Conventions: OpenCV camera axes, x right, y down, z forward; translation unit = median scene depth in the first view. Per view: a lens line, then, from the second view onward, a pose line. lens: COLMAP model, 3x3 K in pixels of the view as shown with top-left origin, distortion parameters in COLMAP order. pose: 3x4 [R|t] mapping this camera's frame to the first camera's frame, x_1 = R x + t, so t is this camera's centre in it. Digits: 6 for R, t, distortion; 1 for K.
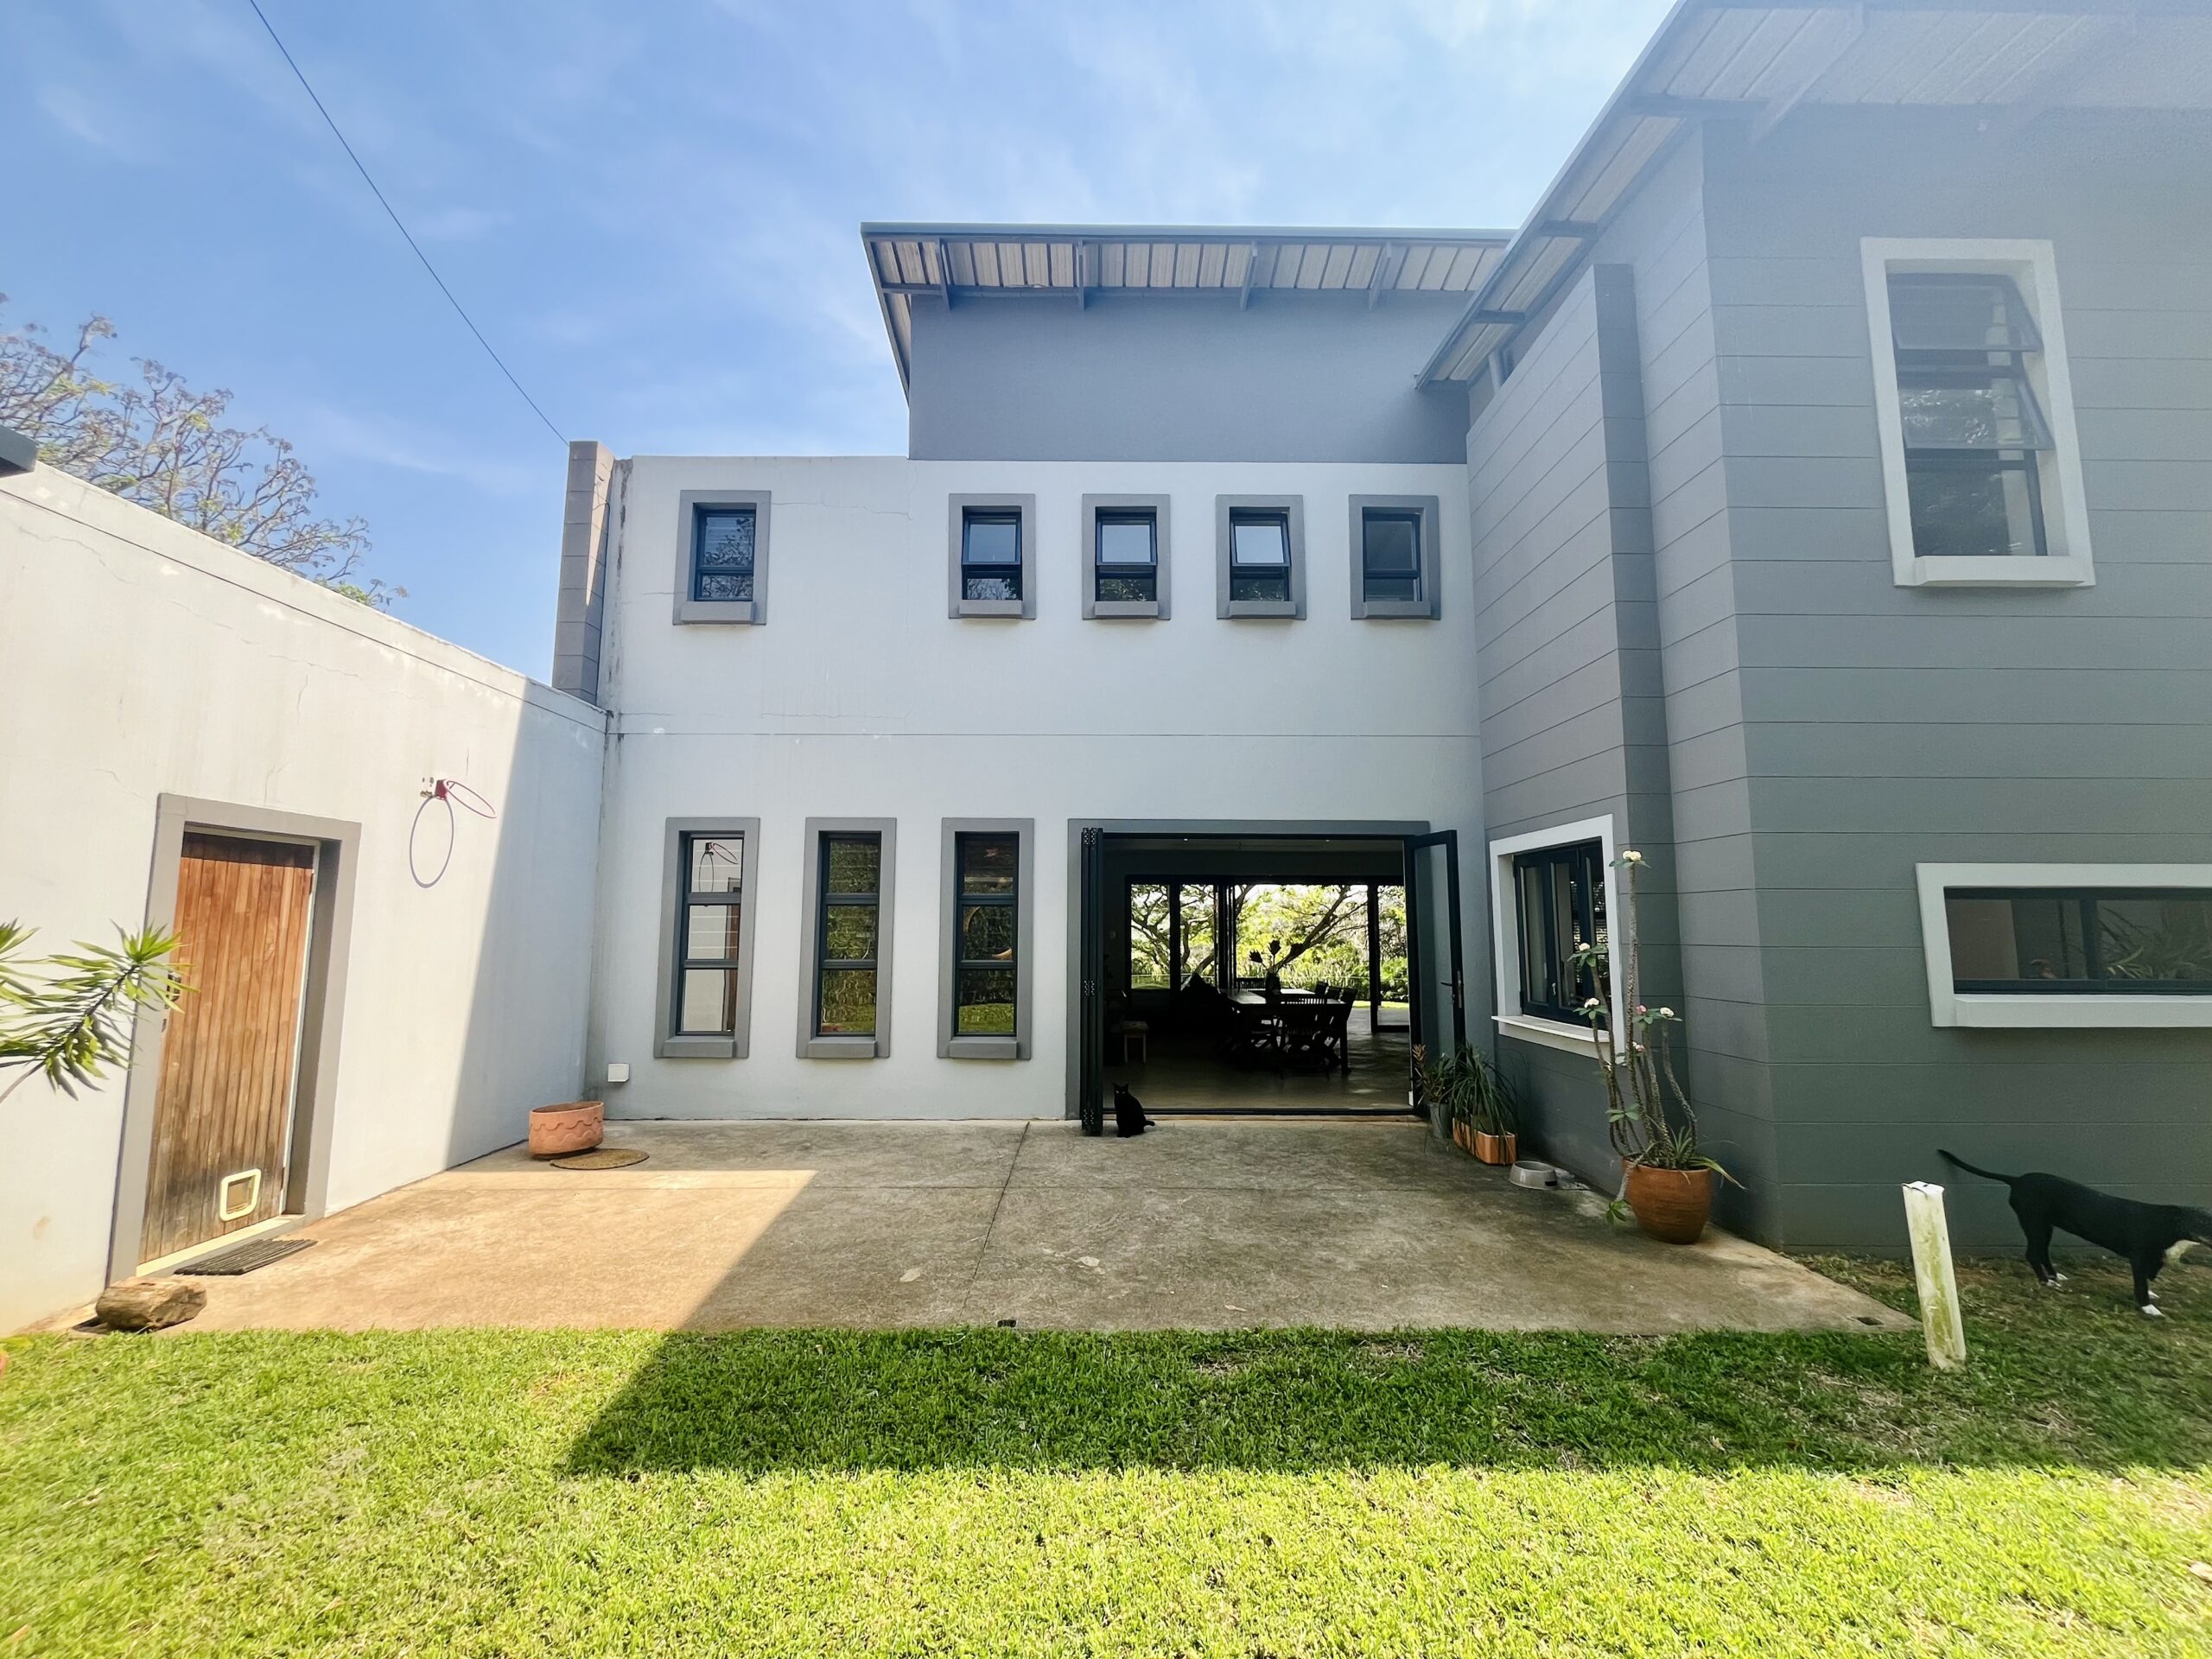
lens RADIAL K [[894.4, 0, 1102.8], [0, 894.4, 822.3], [0, 0, 1]] dist [-0.002358, 0.000601]
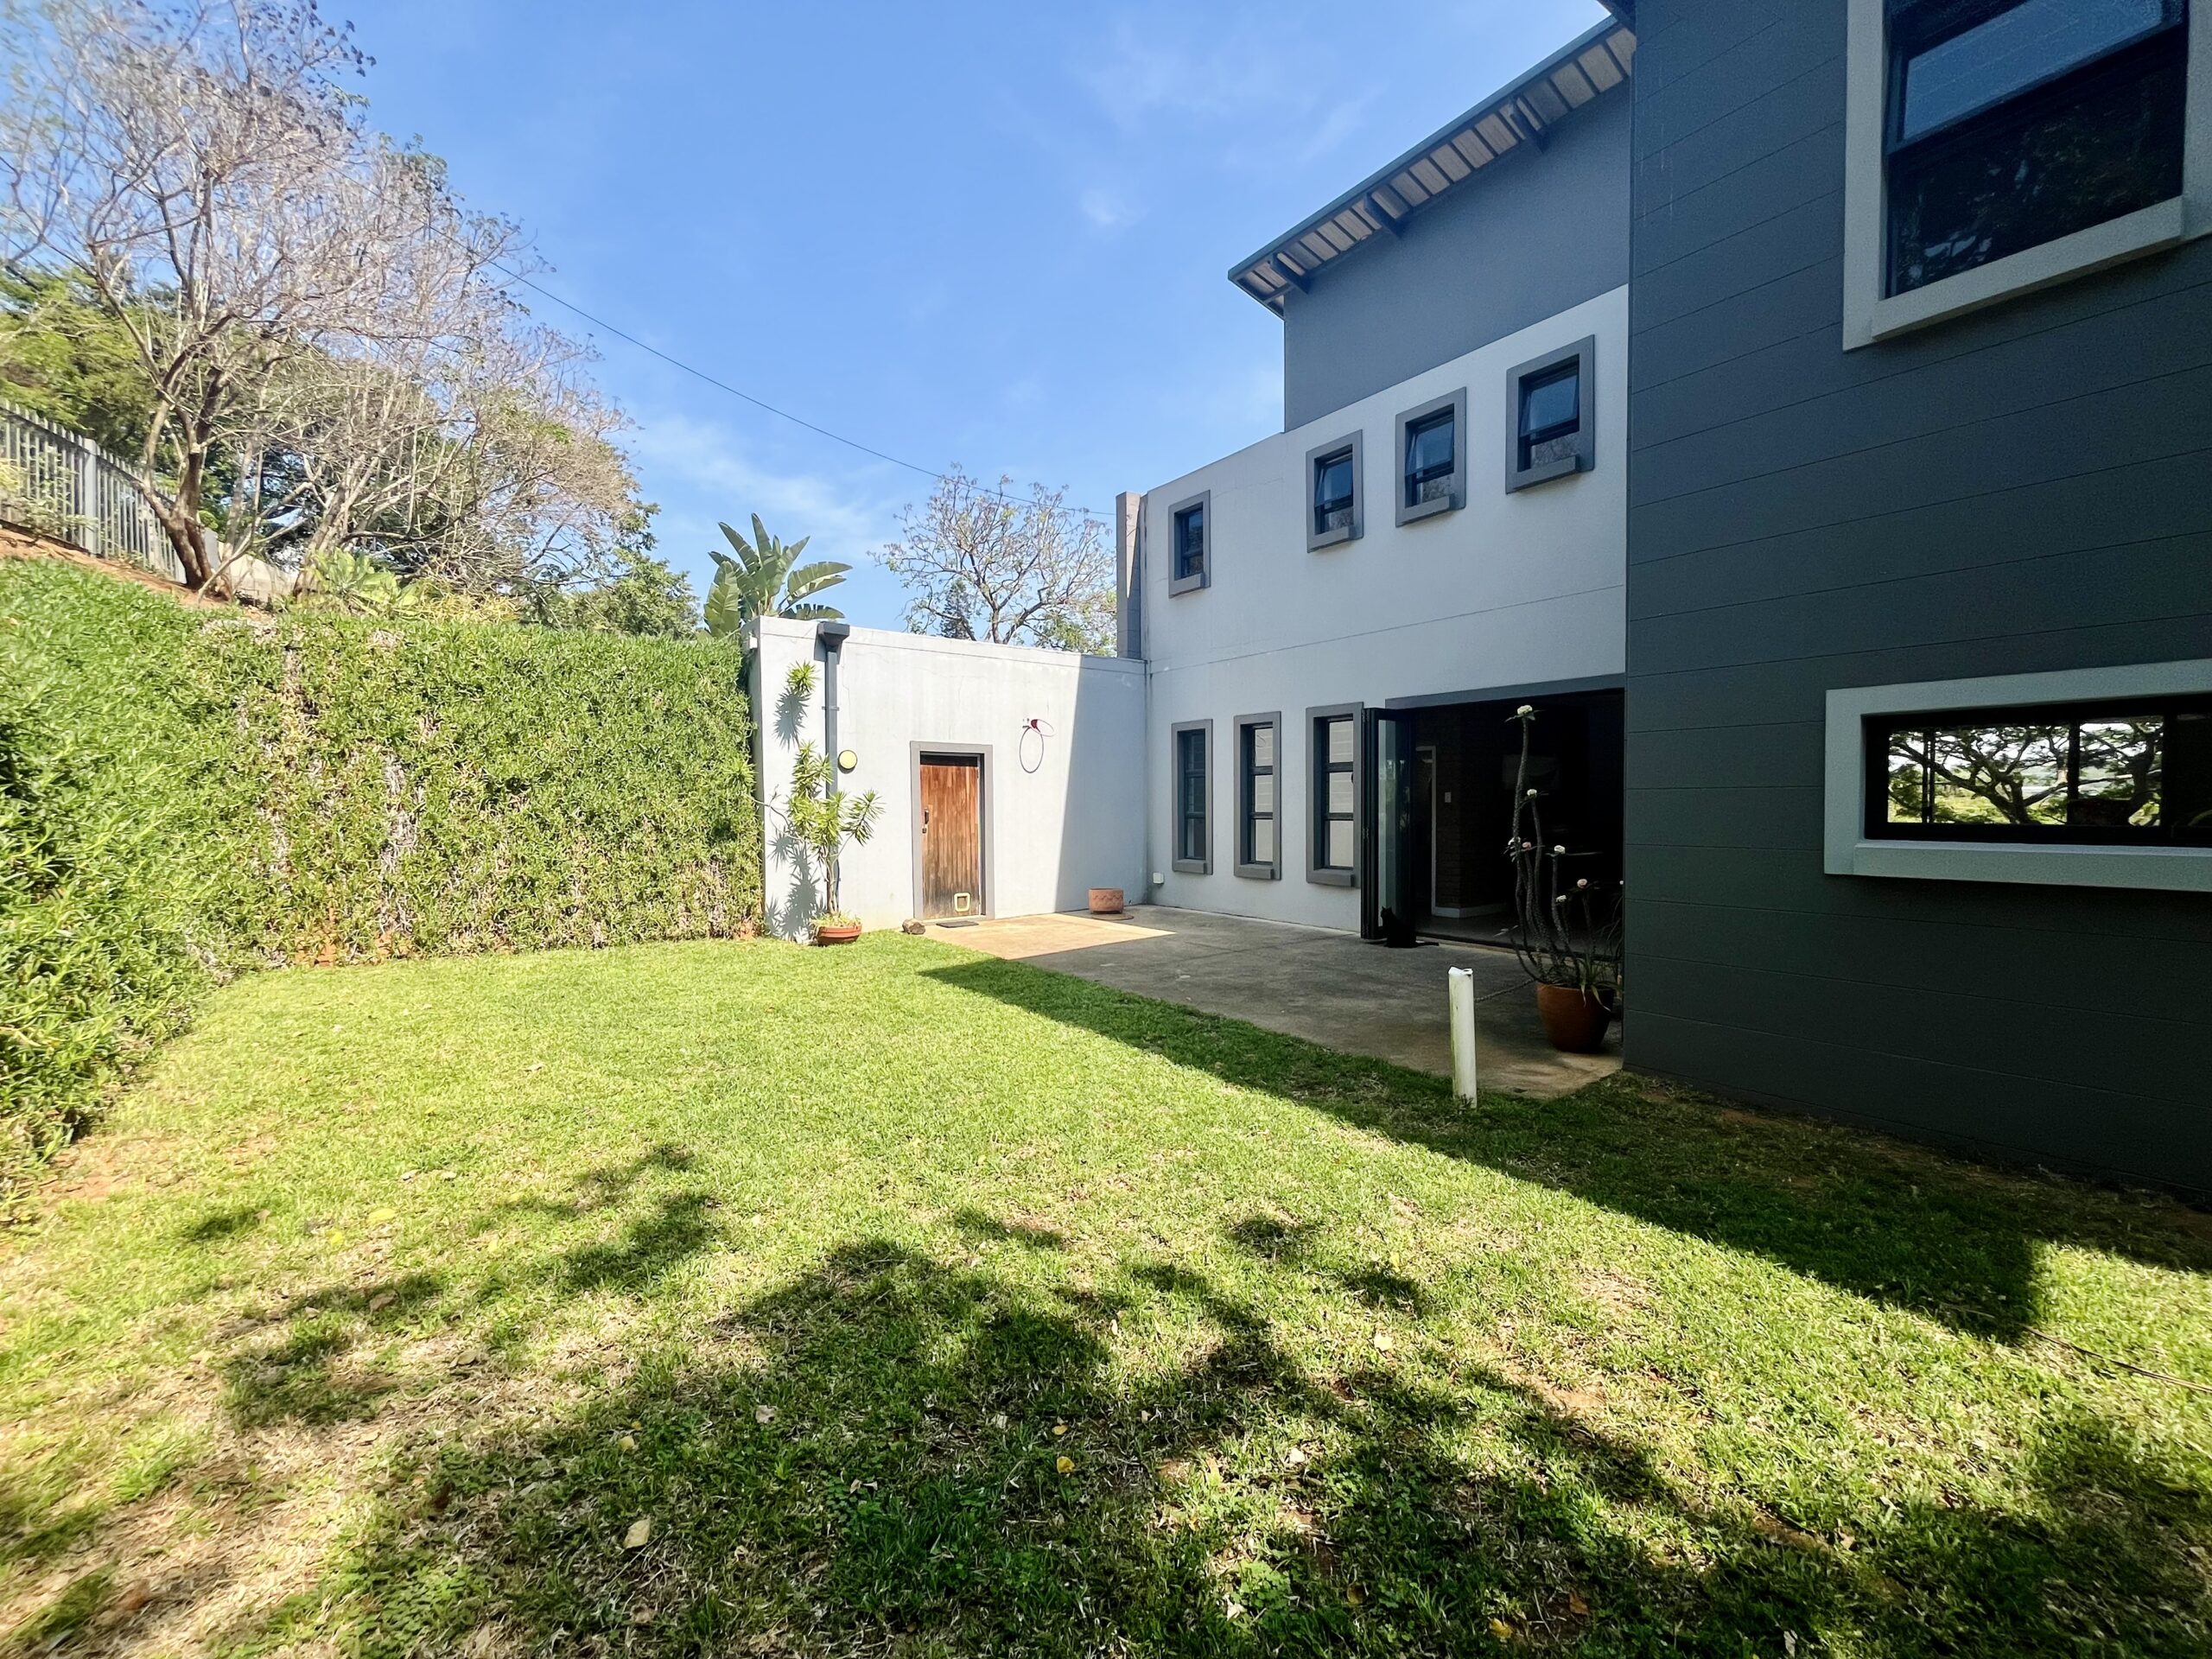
lens RADIAL K [[894.4, 0, 1102.8], [0, 894.4, 822.3], [0, 0, 1]] dist [-0.002358, 0.000601]
pose [[0.595152, 0.011473, -0.803531, 1.060117], [0.101170, 0.990873, 0.089082, 0.021314], [0.797219, -0.134311, 0.588559, -0.084902]]
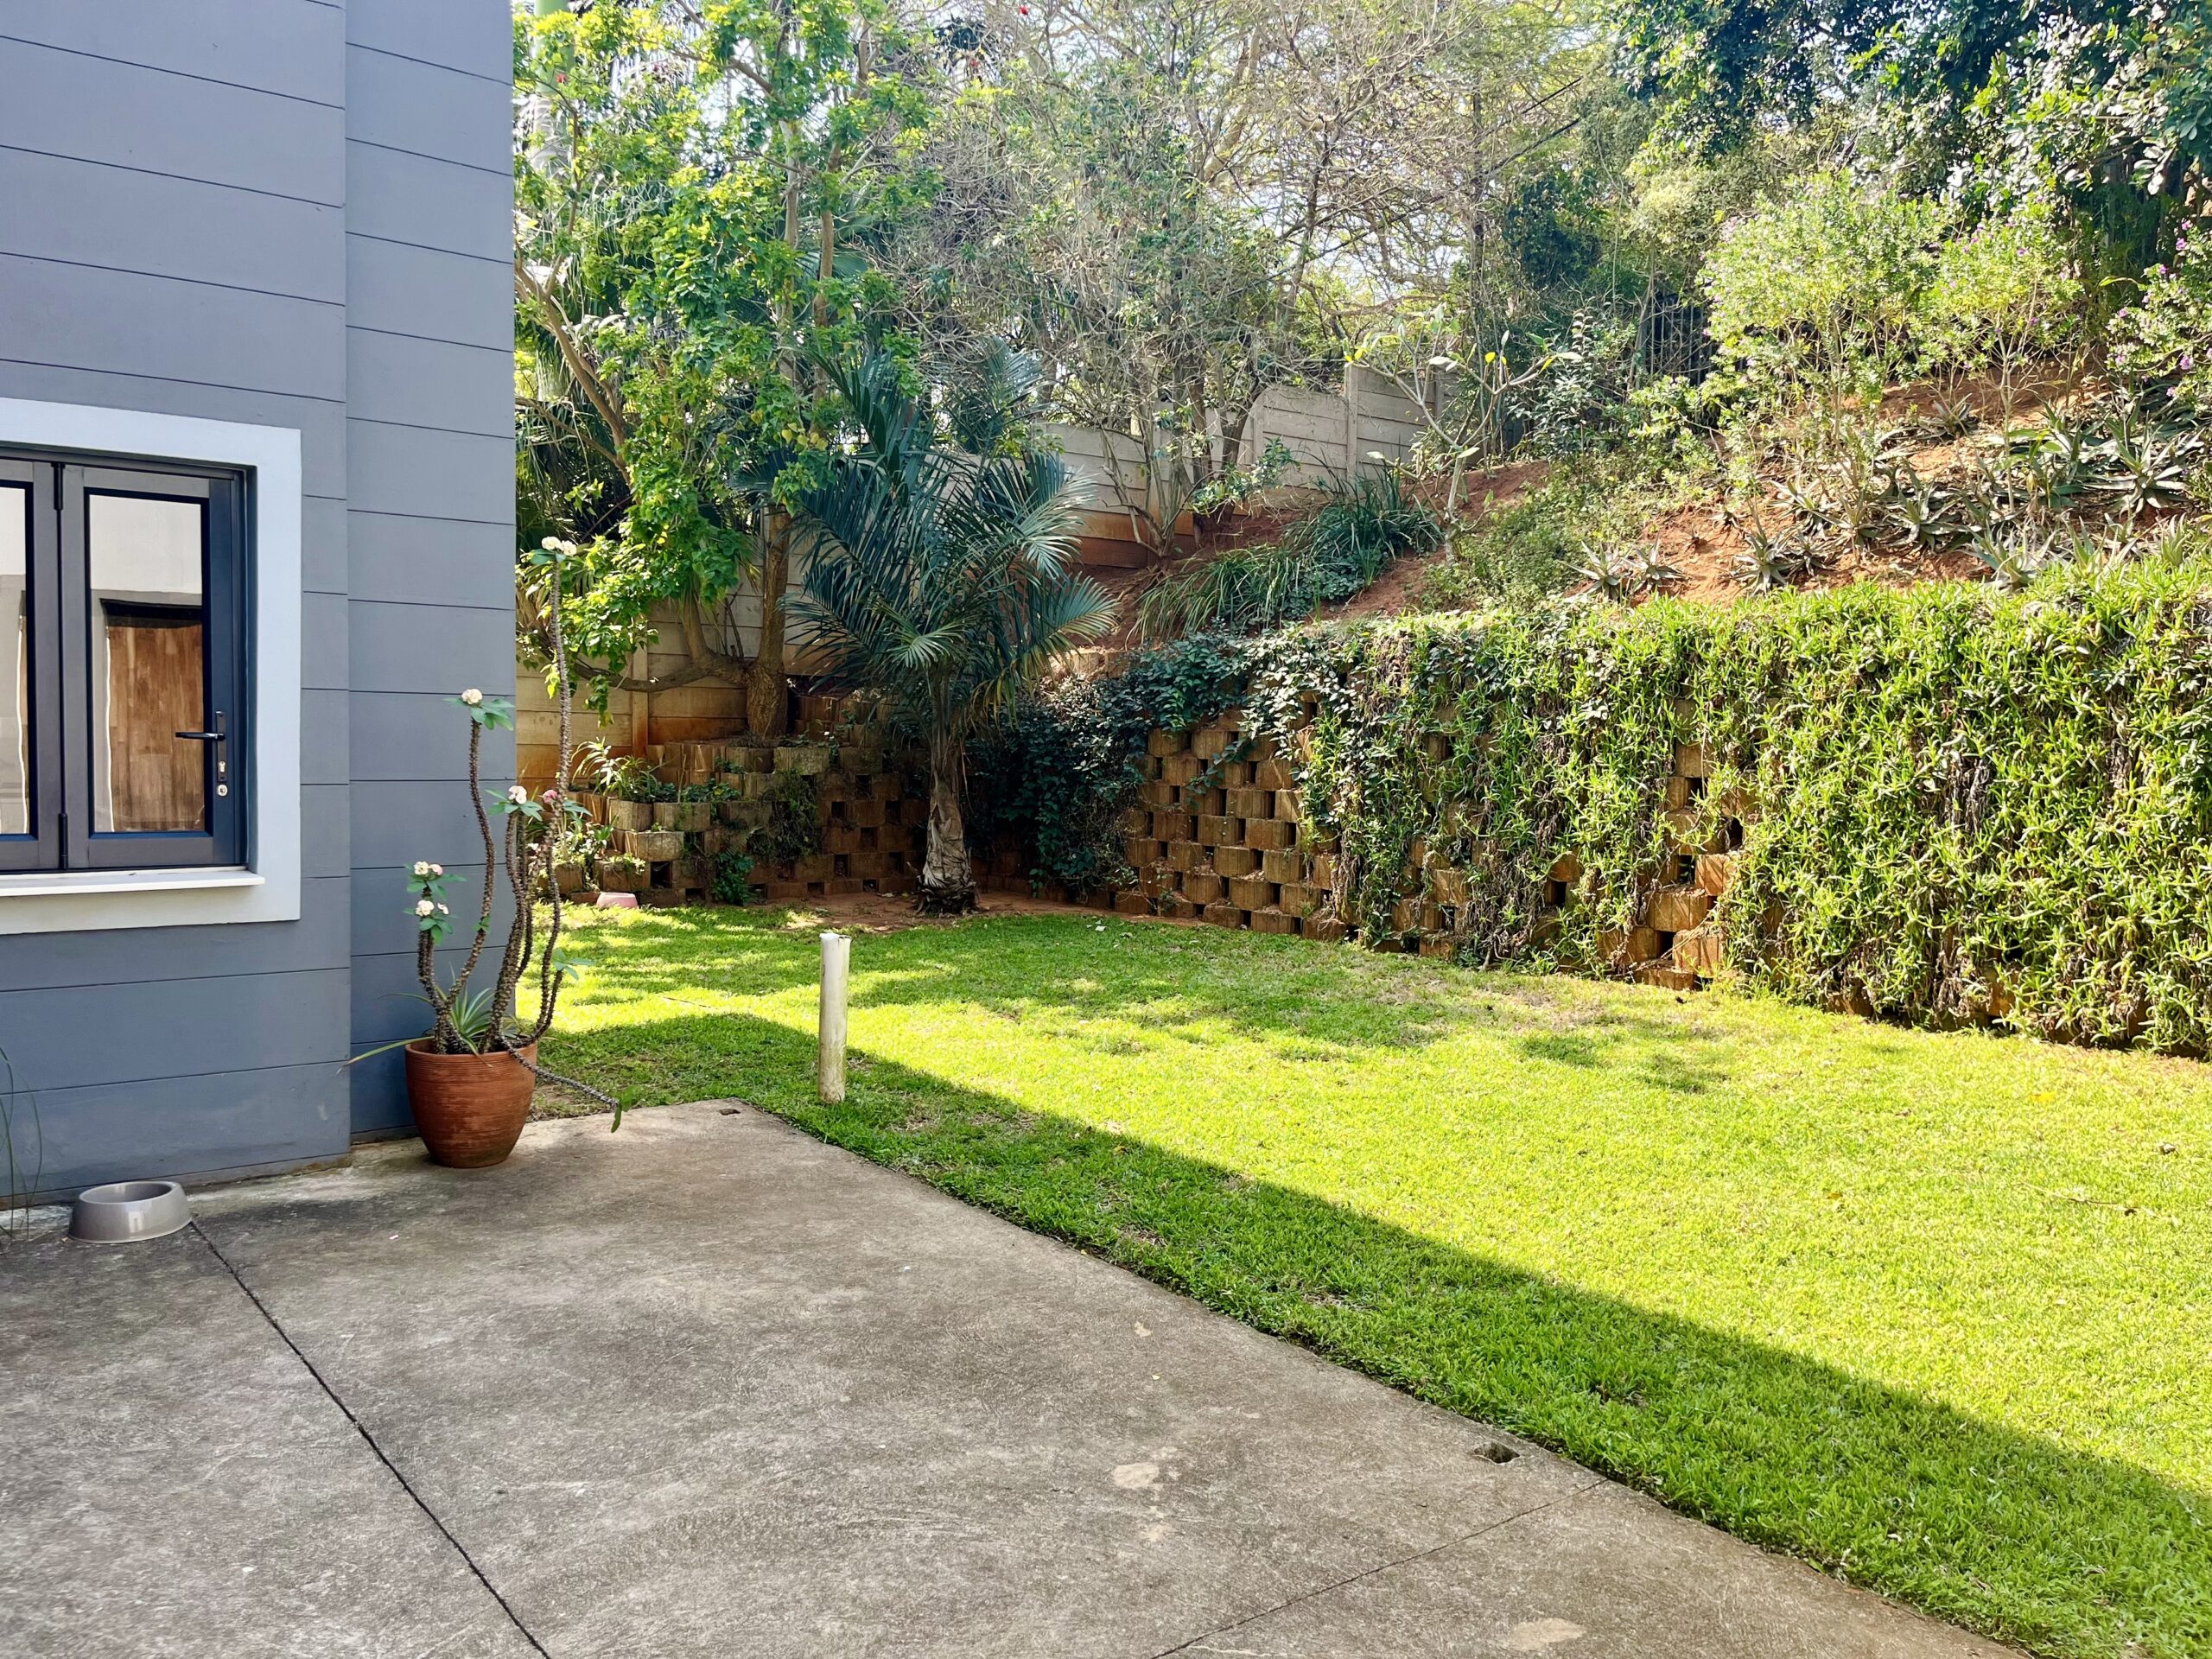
lens RADIAL K [[1690.0, 0, 1100.5], [0, 1690.0, 829.9], [0, 0, 1]] dist [0.053514, -0.070402]
pose [[-0.611925, -0.065738, 0.788179, -0.493634], [-0.118084, 0.992964, -0.008860, 0.175414], [-0.782051, -0.098494, -0.615382, 1.264799]]
